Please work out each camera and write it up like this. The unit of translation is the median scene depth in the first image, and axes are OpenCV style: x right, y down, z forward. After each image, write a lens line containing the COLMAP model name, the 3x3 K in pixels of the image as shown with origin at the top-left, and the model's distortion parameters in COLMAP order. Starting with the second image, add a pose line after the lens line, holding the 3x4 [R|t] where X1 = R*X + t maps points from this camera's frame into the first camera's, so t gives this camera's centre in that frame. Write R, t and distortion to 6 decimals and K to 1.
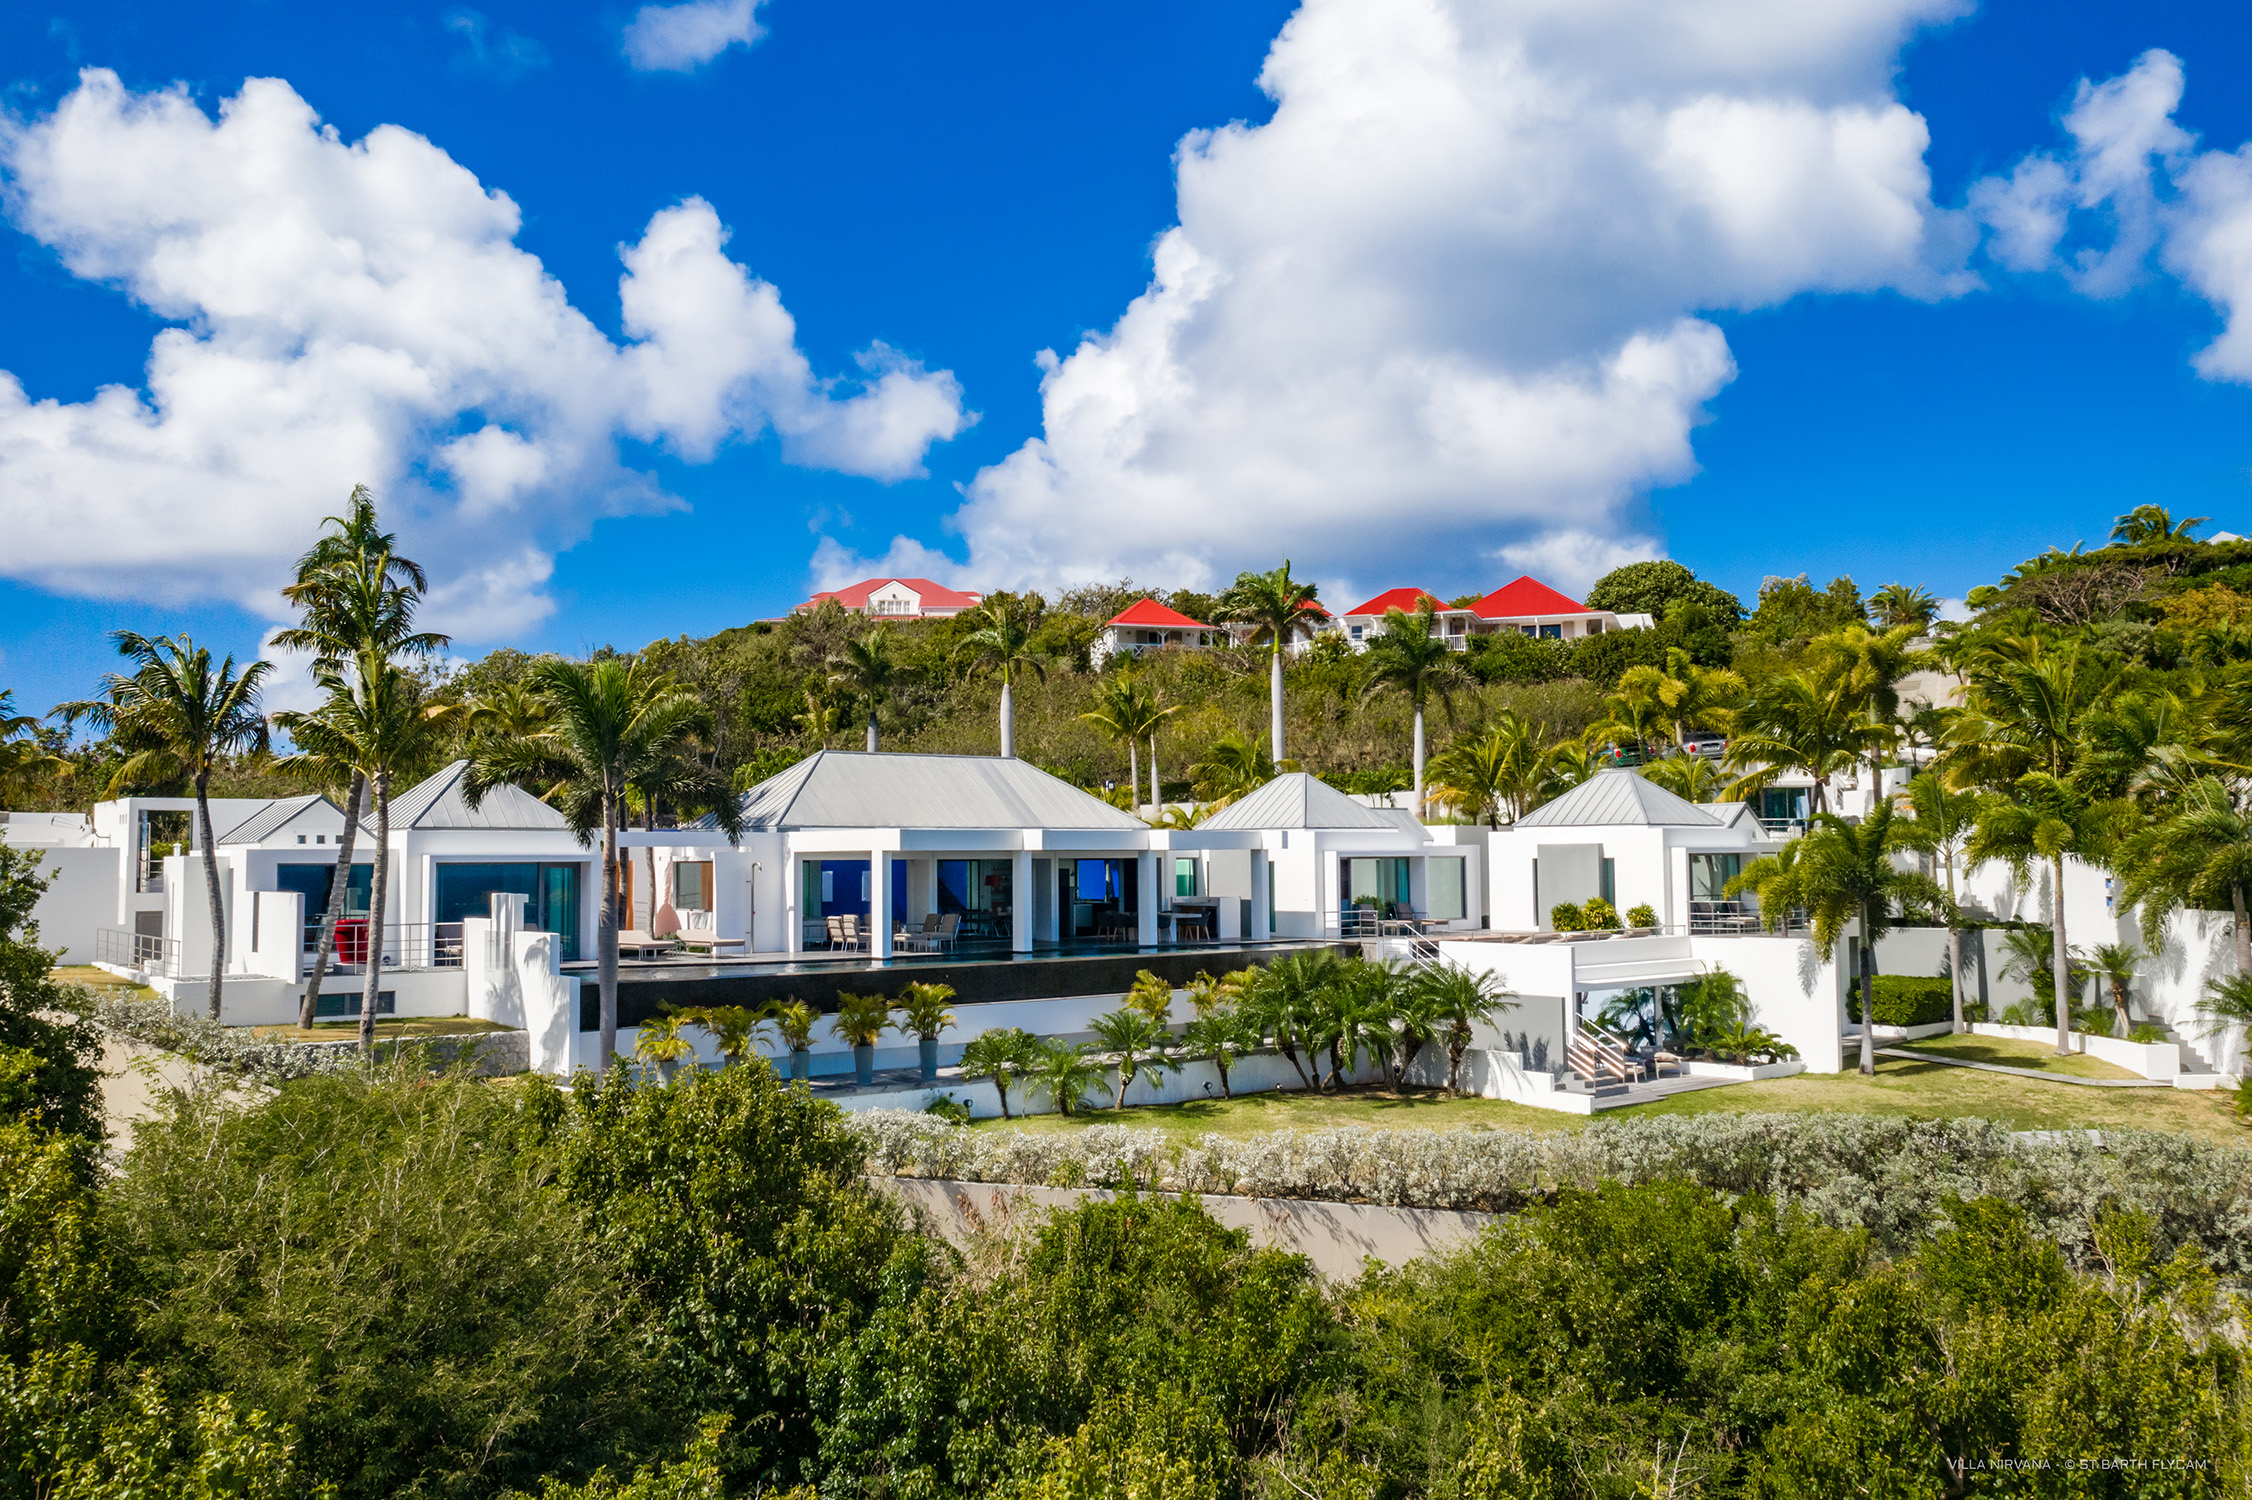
lens RADIAL K [[1752.1, 0, 1126.0], [0, 1752.1, 750.0], [0, 0, 1]] dist [-0.012818, -0.004860]
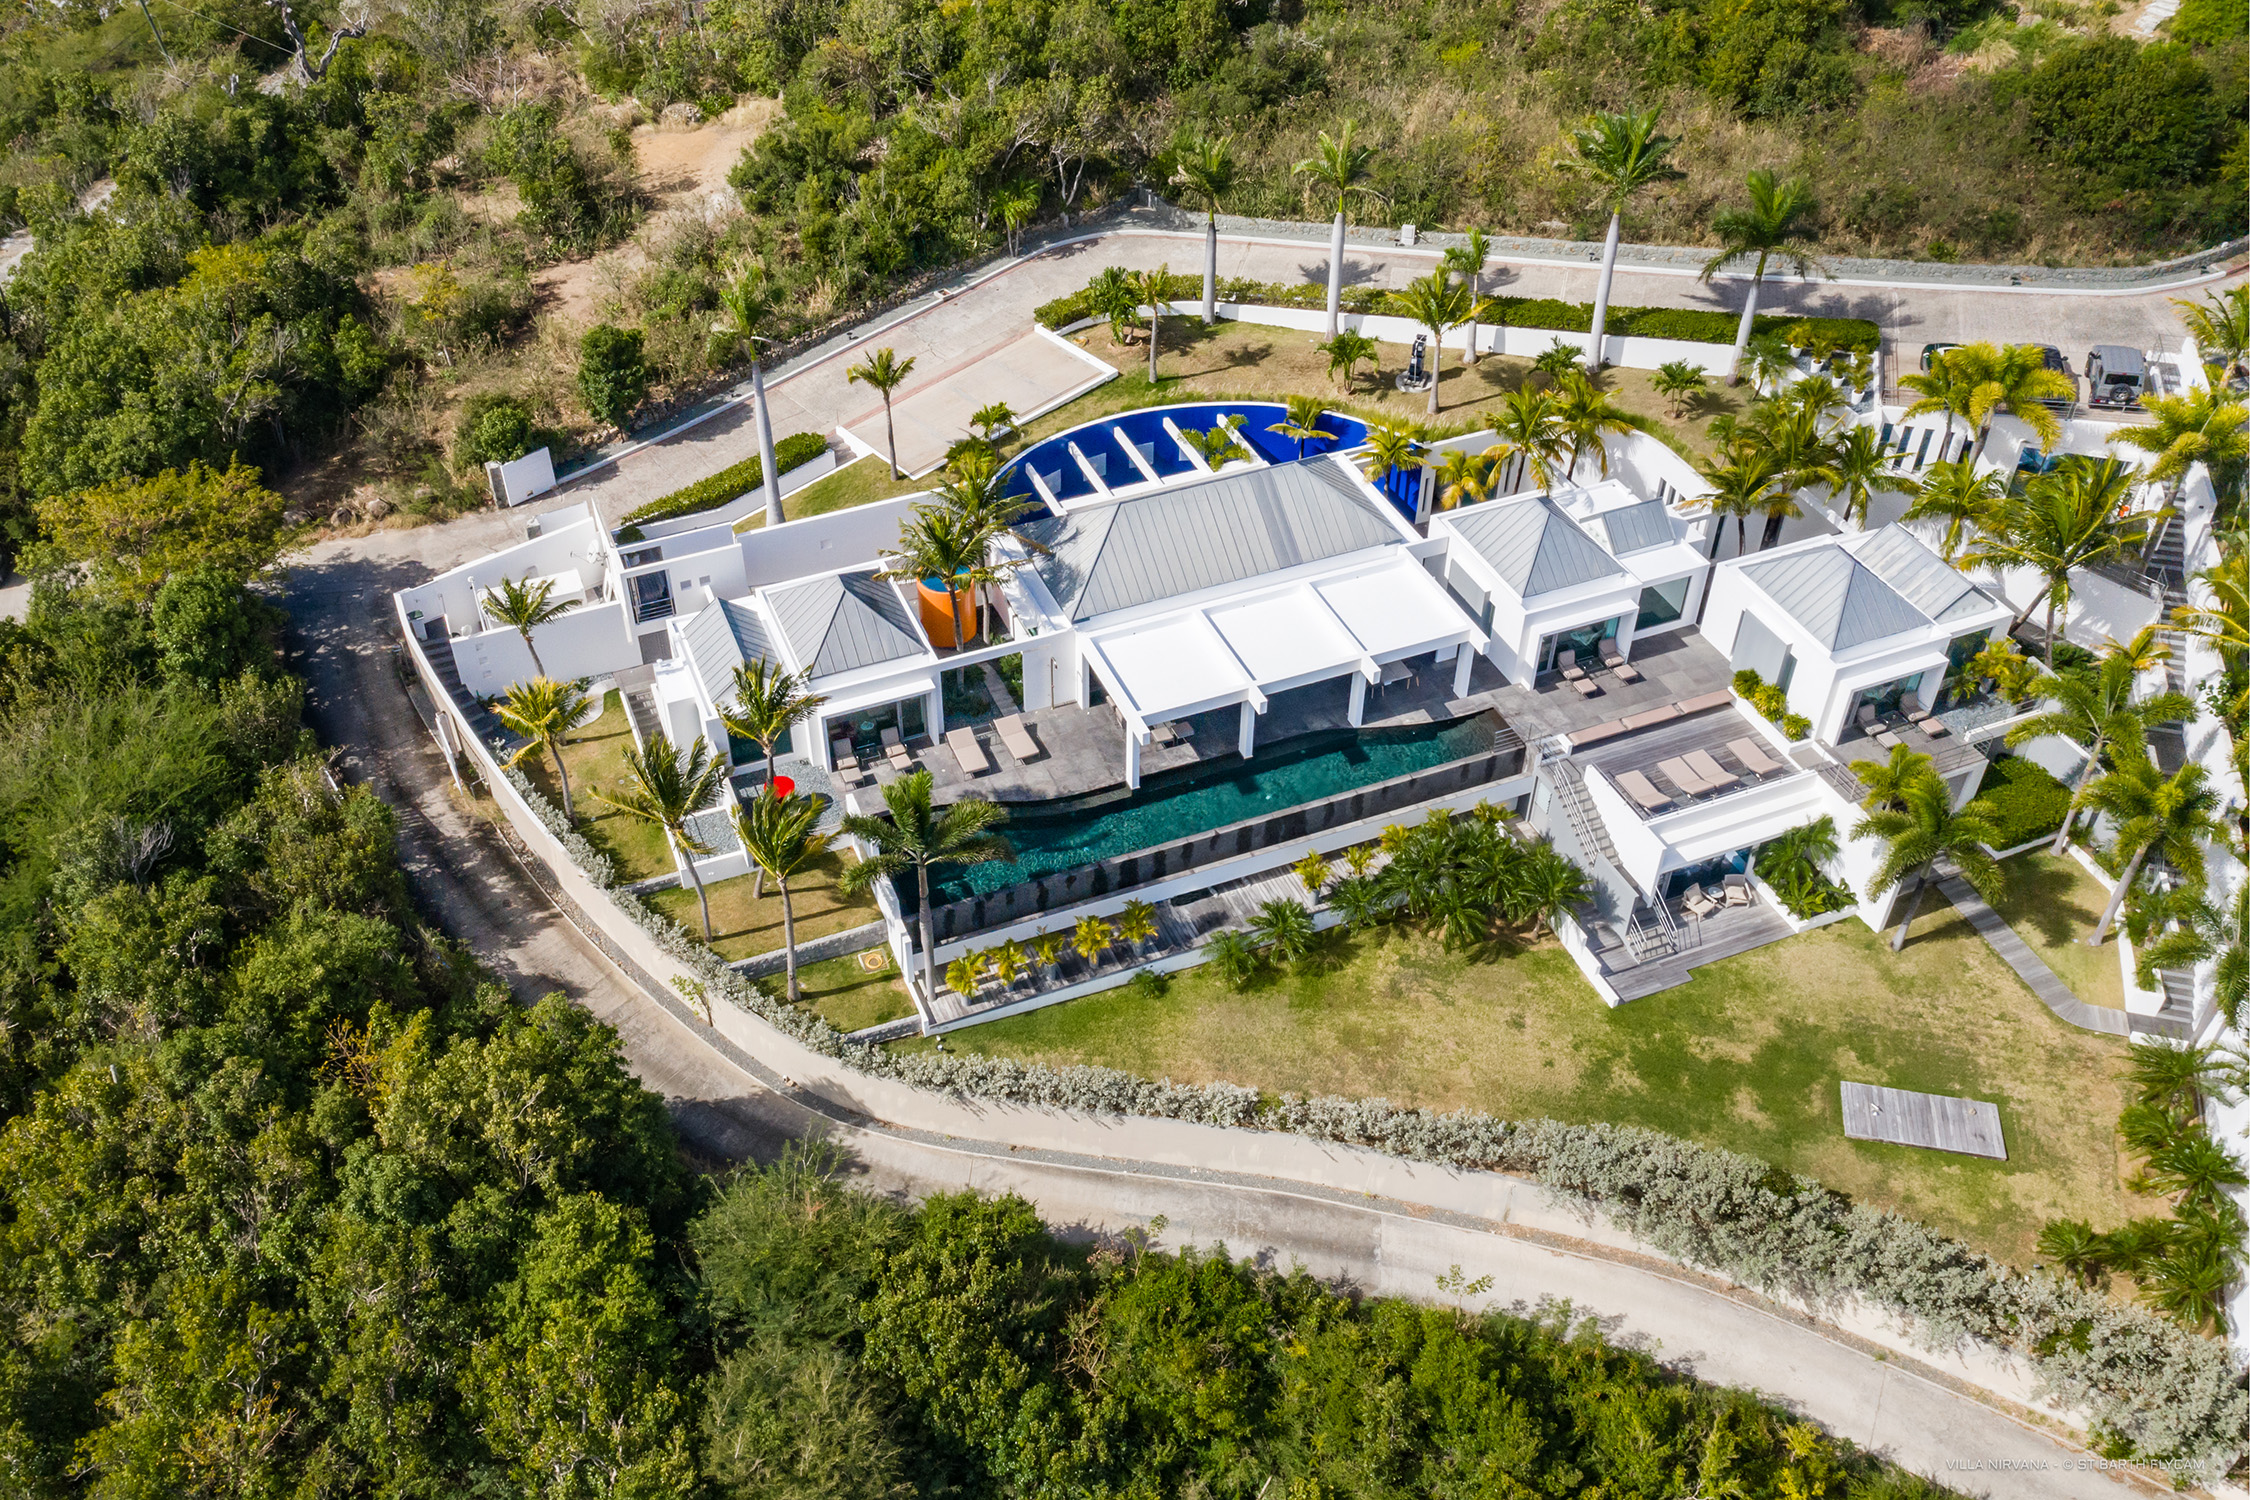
lens RADIAL K [[1899.3, 0, 1032.0], [0, 1899.3, 748.1], [0, 0, 1]] dist [-0.012087, -0.006614]
pose [[0.950686, 0.193876, -0.242090, 0.119245], [0.036632, 0.704894, 0.708366, -0.805549], [0.307983, -0.682302, 0.663031, -0.003491]]
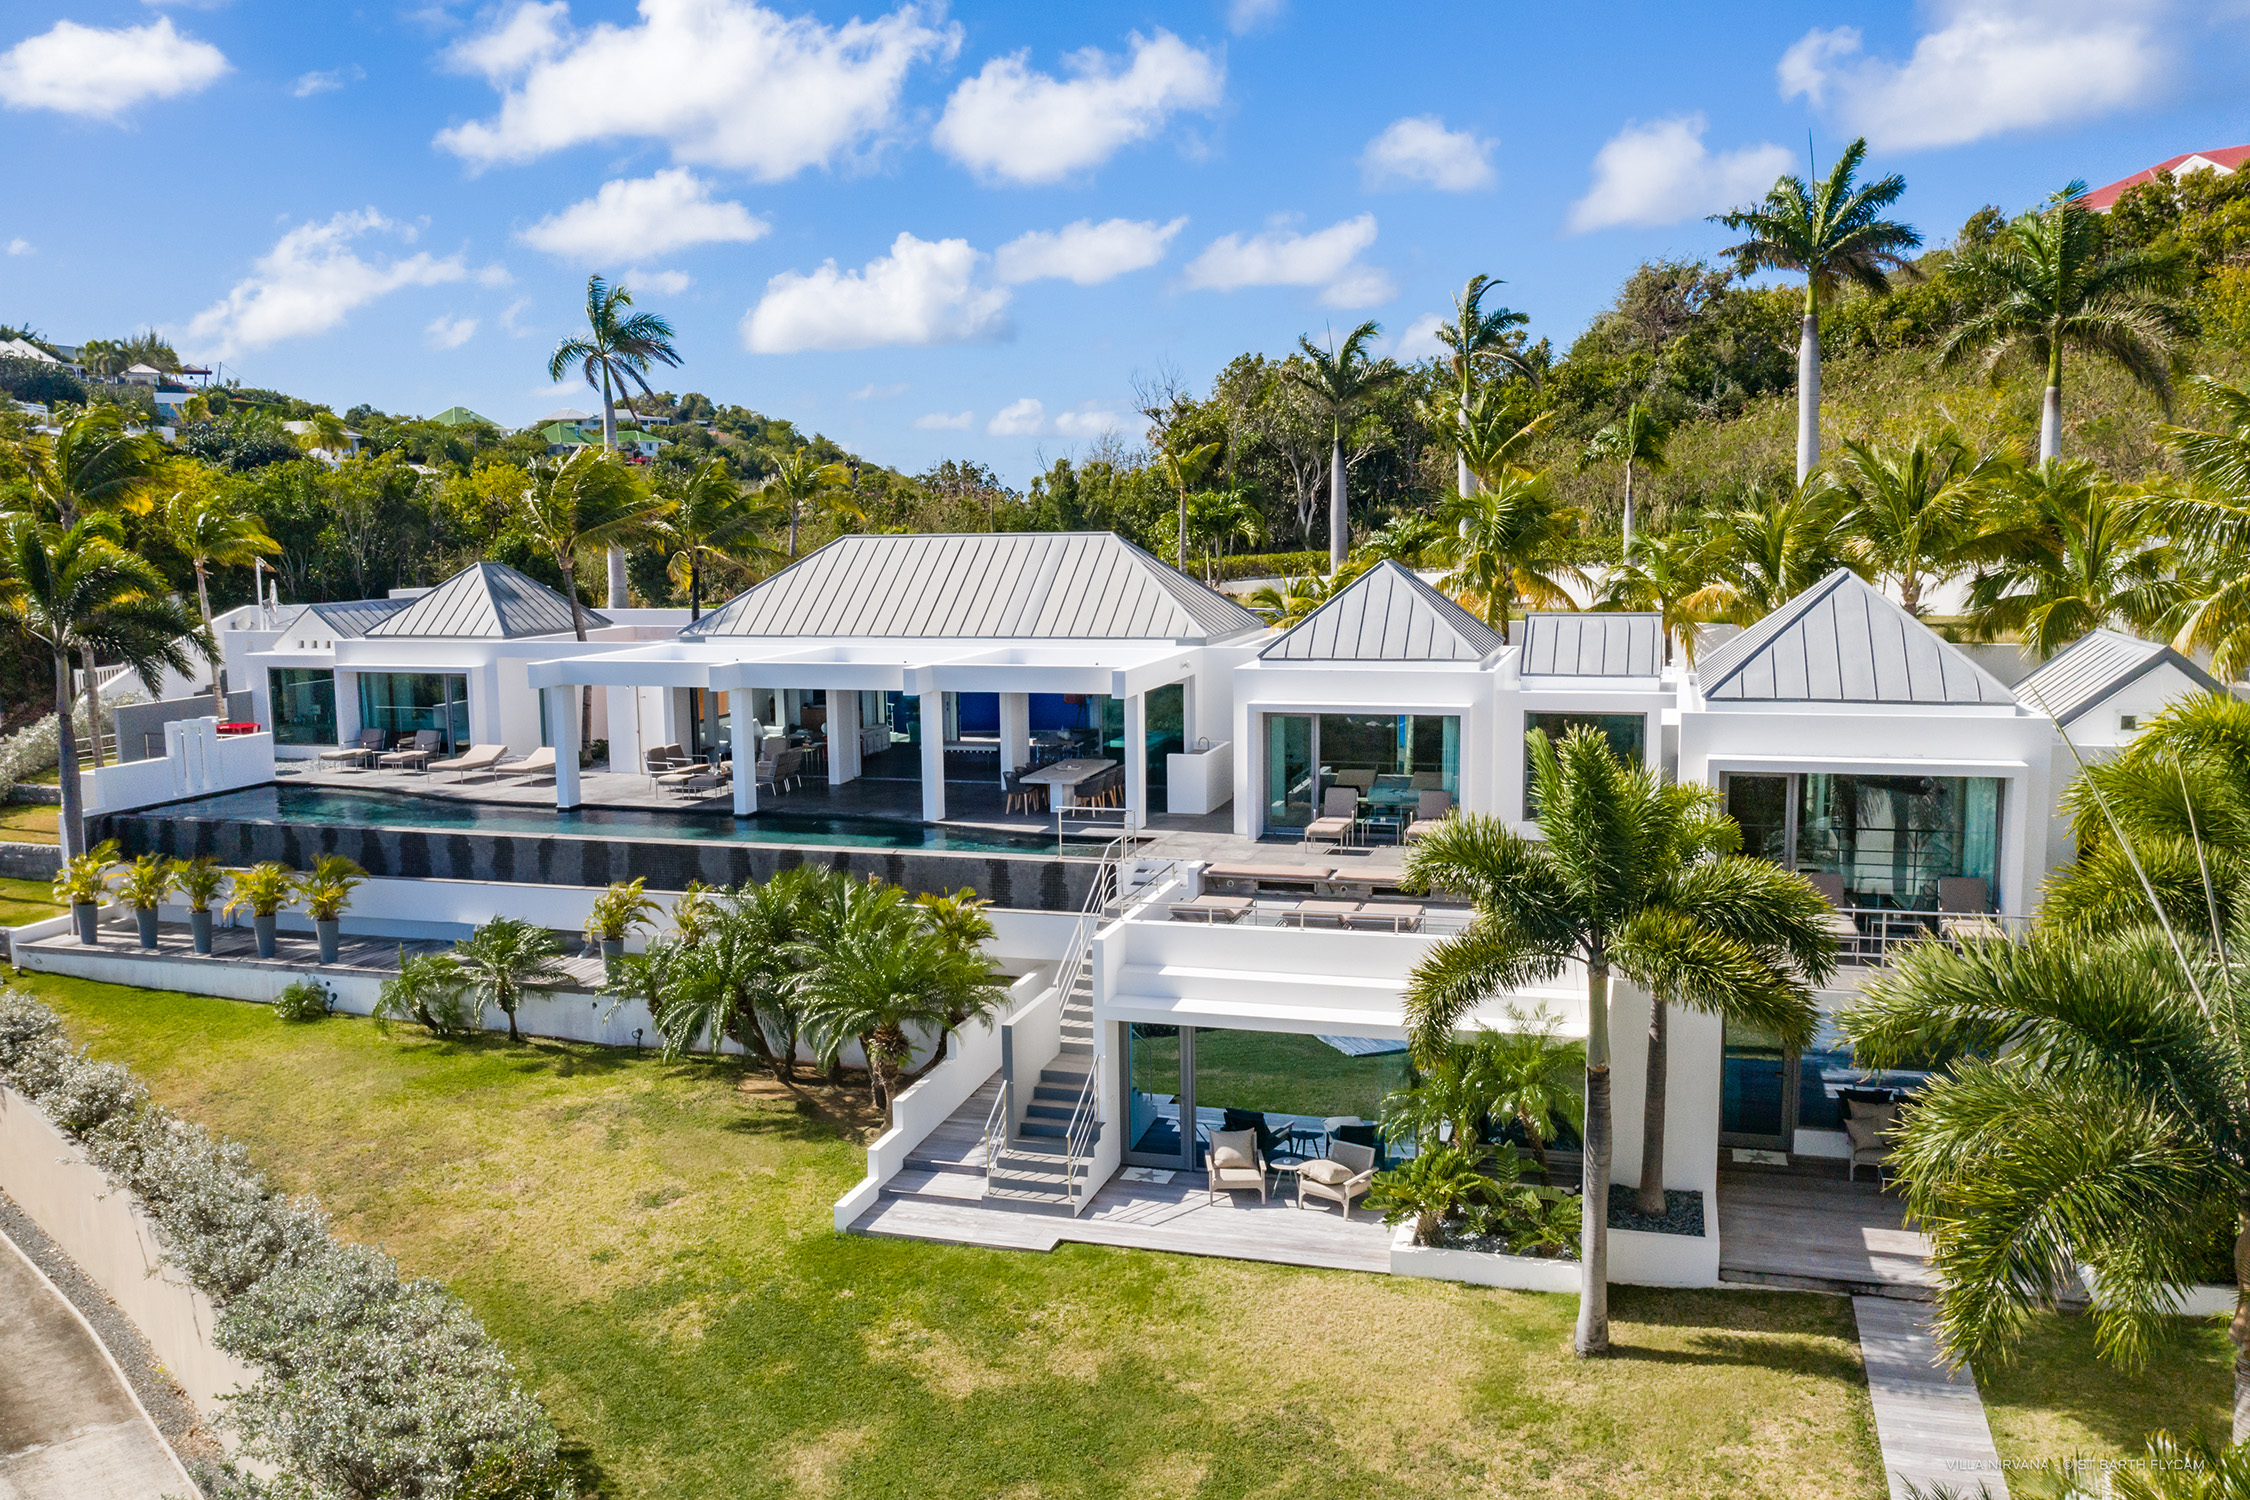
lens RADIAL K [[1856.8, 0, 1078.9], [0, 1856.8, 750.7], [0, 0, 1]] dist [-0.005052, -0.006075]
pose [[0.553467, 0.104365, -0.826306, 0.638196], [0.072318, 0.982349, 0.172513, -0.043068], [0.829726, -0.155237, 0.536150, 0.593575]]
